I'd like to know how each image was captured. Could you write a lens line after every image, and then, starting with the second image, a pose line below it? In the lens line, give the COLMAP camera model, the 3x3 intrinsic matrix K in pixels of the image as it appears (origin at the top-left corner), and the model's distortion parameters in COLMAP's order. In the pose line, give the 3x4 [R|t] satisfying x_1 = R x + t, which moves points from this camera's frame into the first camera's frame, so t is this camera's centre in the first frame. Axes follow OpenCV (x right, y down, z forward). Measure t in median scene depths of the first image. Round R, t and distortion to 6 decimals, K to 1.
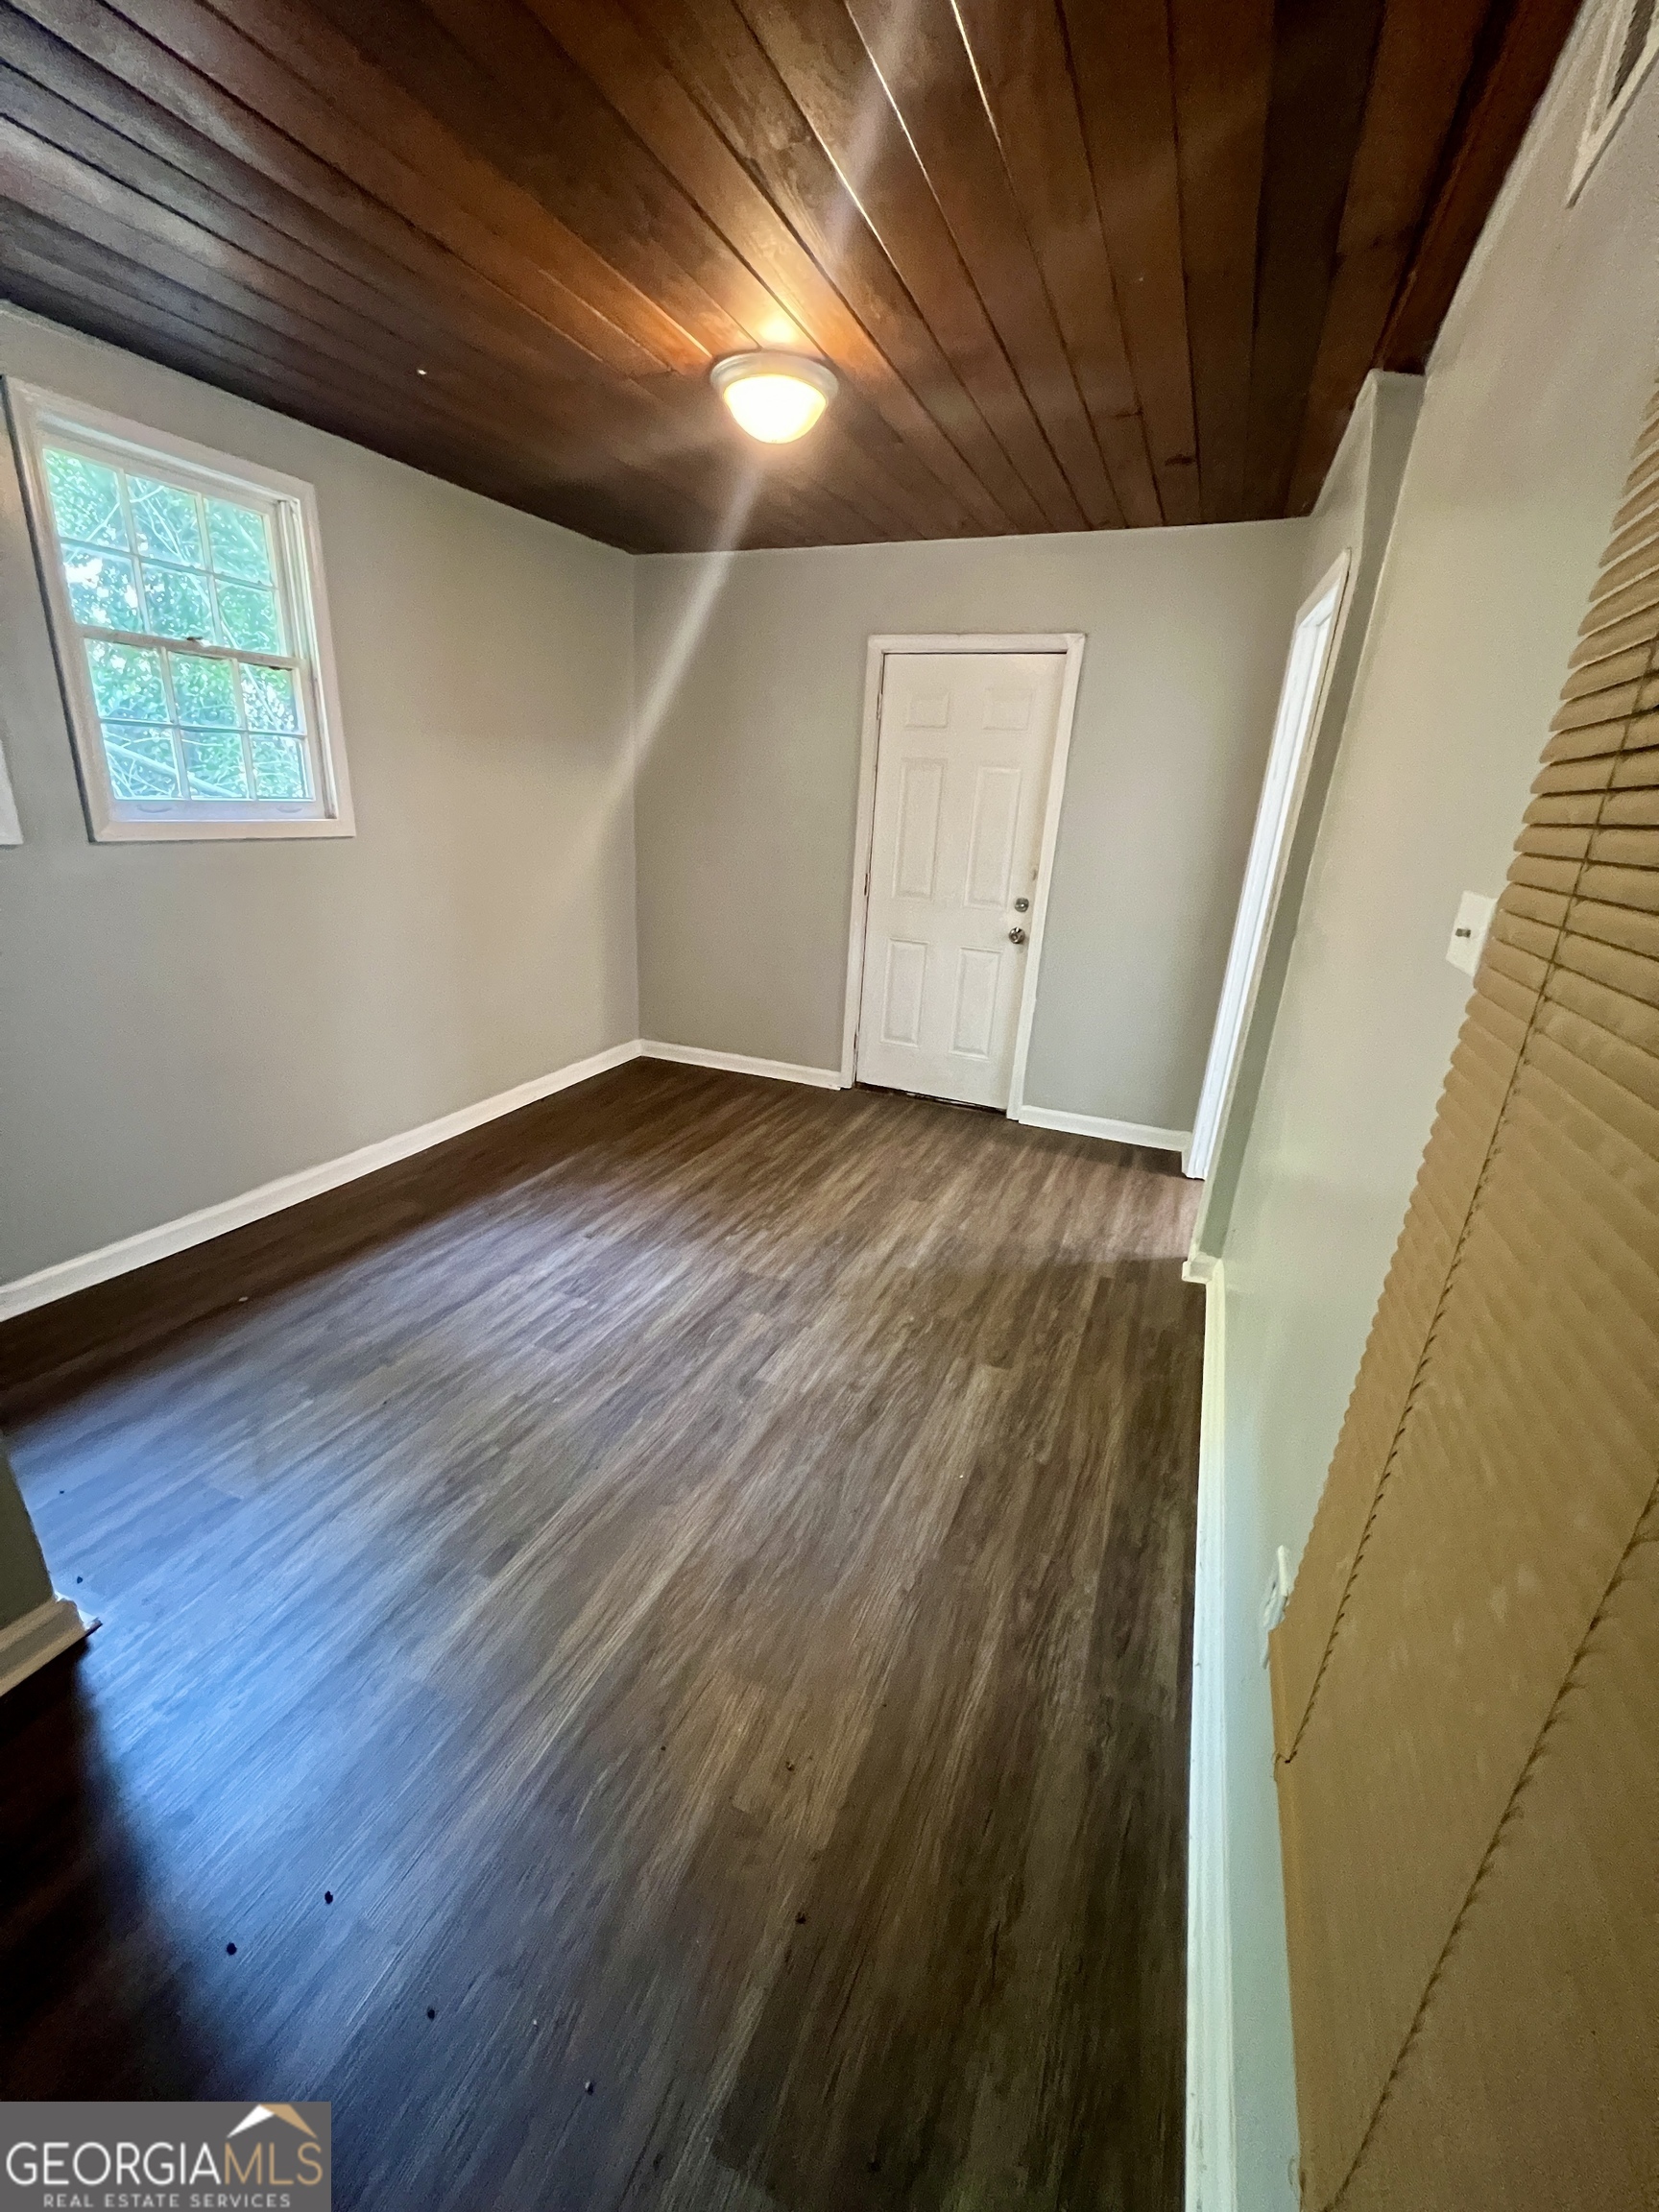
lens RADIAL K [[883.2, 0, 830.9], [0, 883.2, 1105.3], [0, 0, 1]] dist [-0.002254, 0.001324]
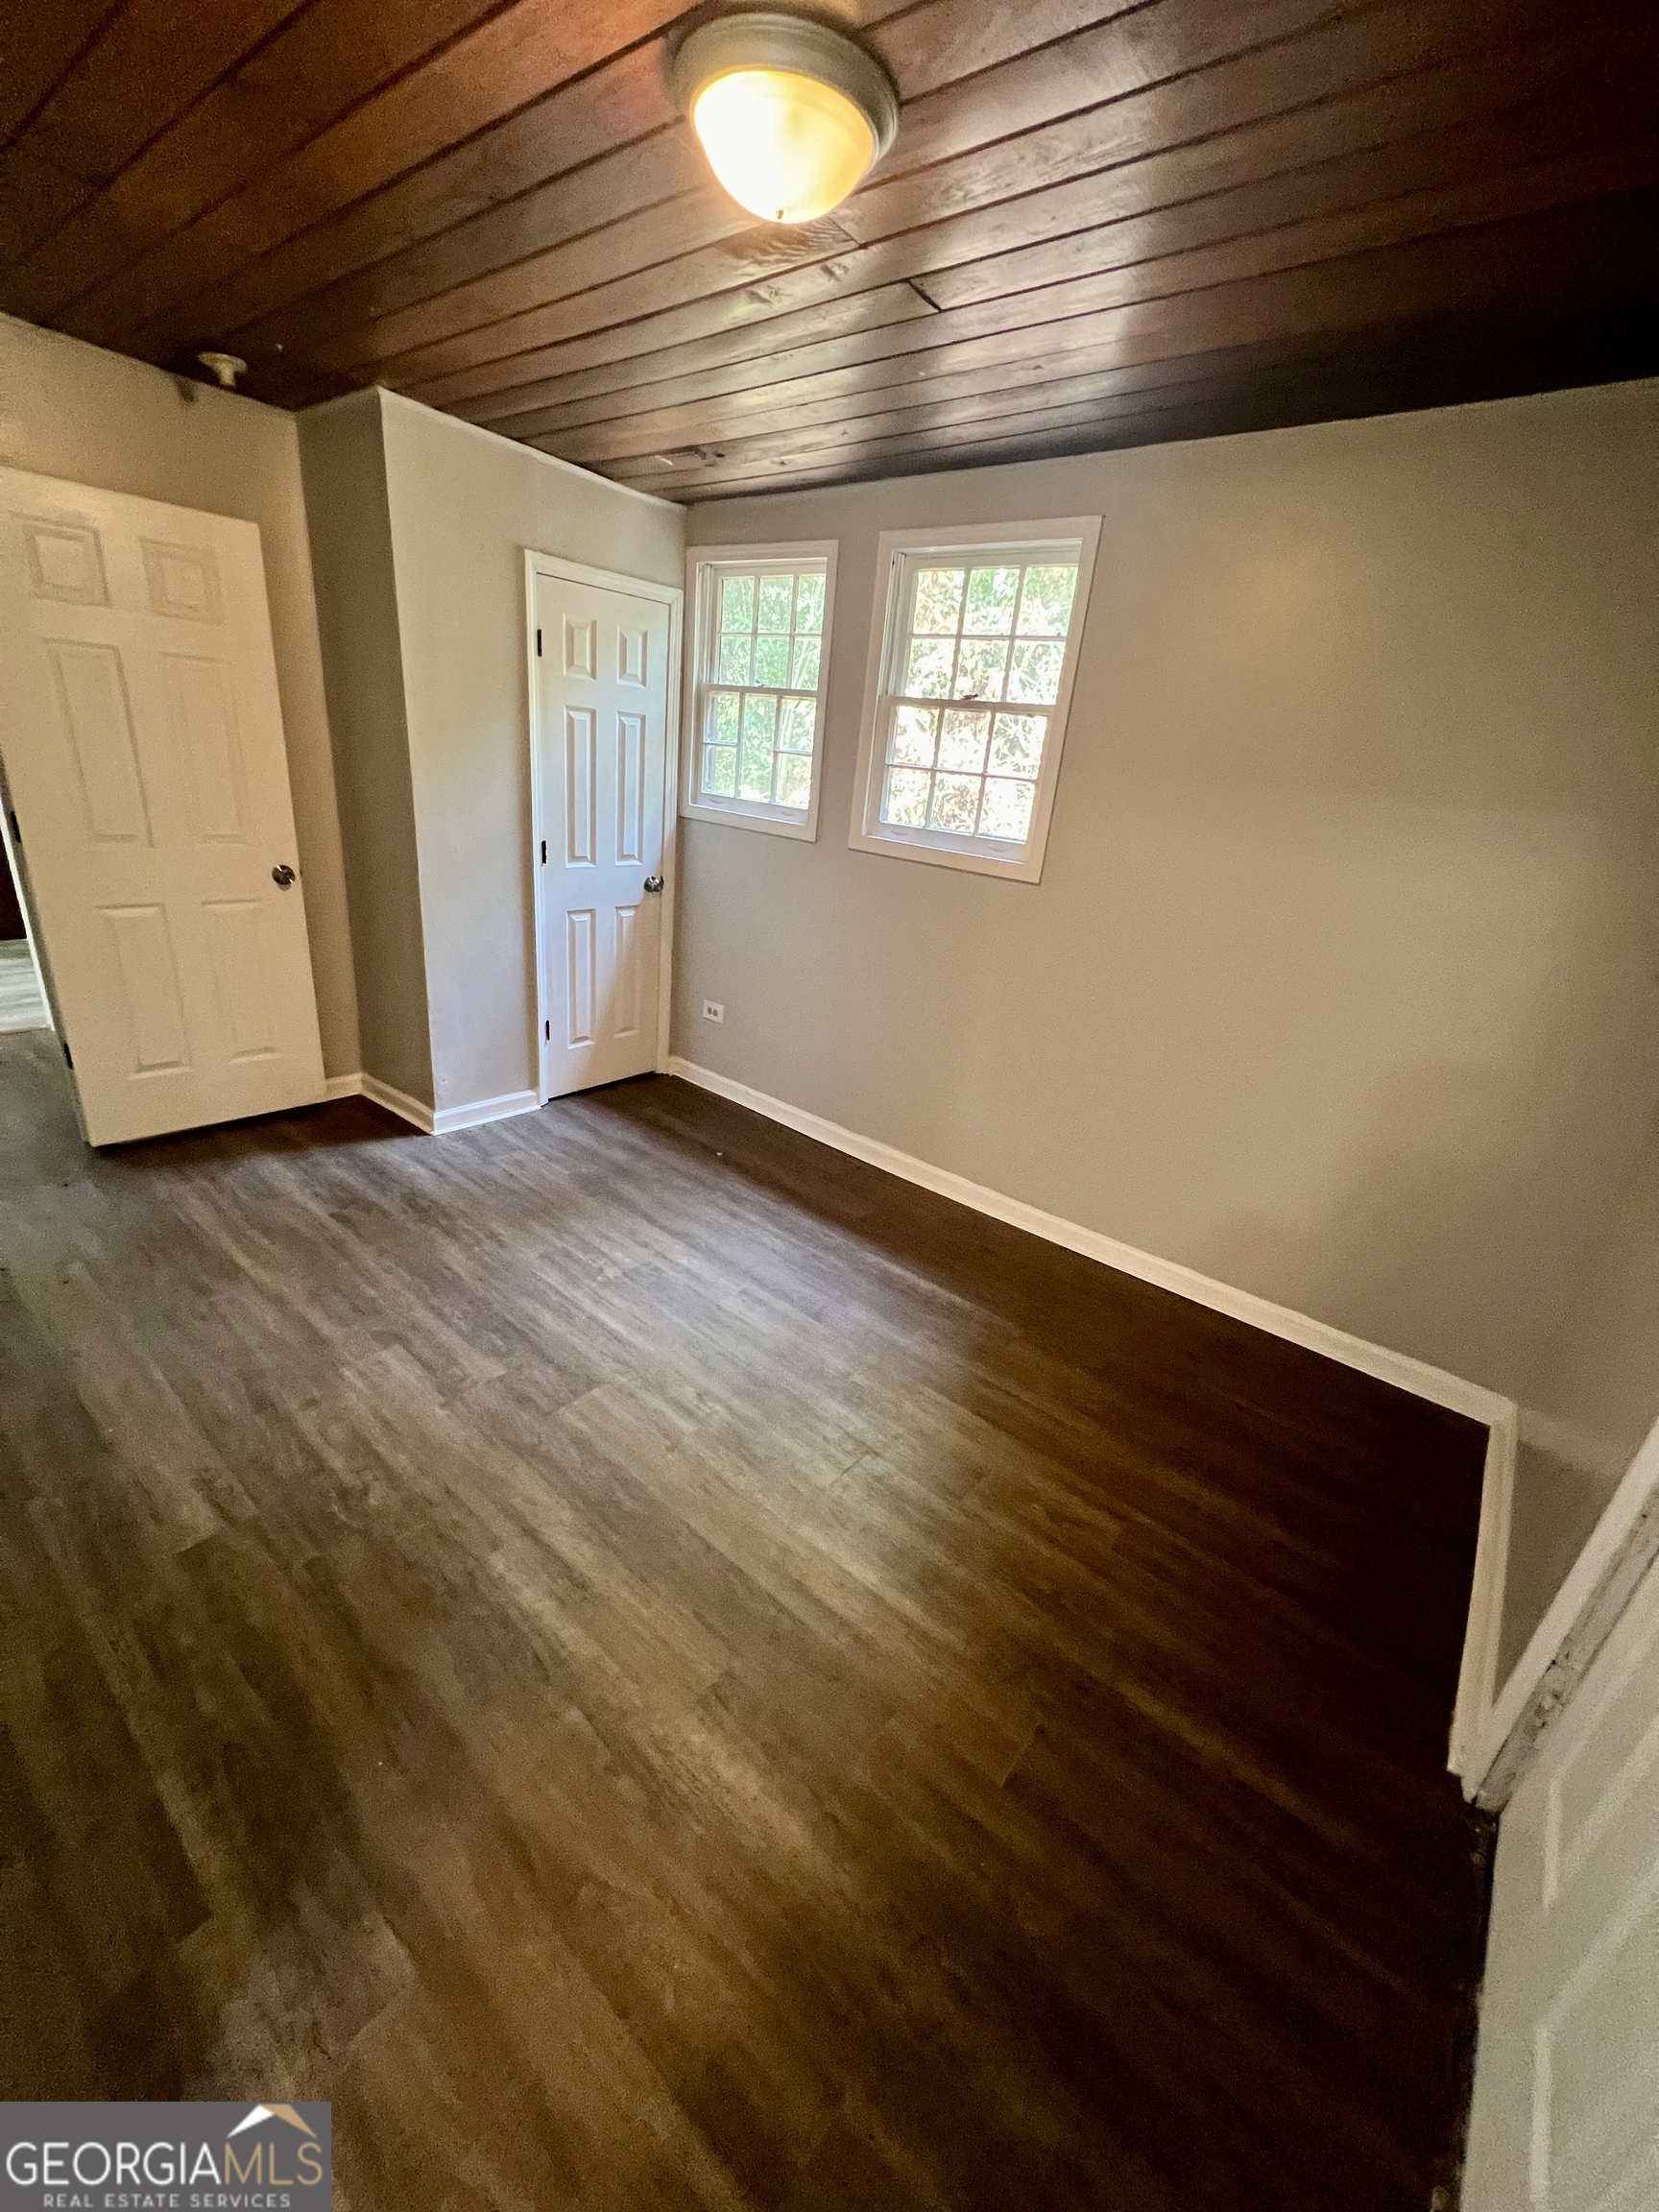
lens RADIAL K [[883.2, 0, 826.4], [0, 883.2, 1096.9], [0, 0, 1]] dist [-0.002254, 0.001324]
pose [[-0.273900, 0.282506, -0.919331, 0.560409], [-0.422705, 0.823250, 0.378919, -0.461456], [0.863886, 0.492392, -0.106071, 1.234671]]
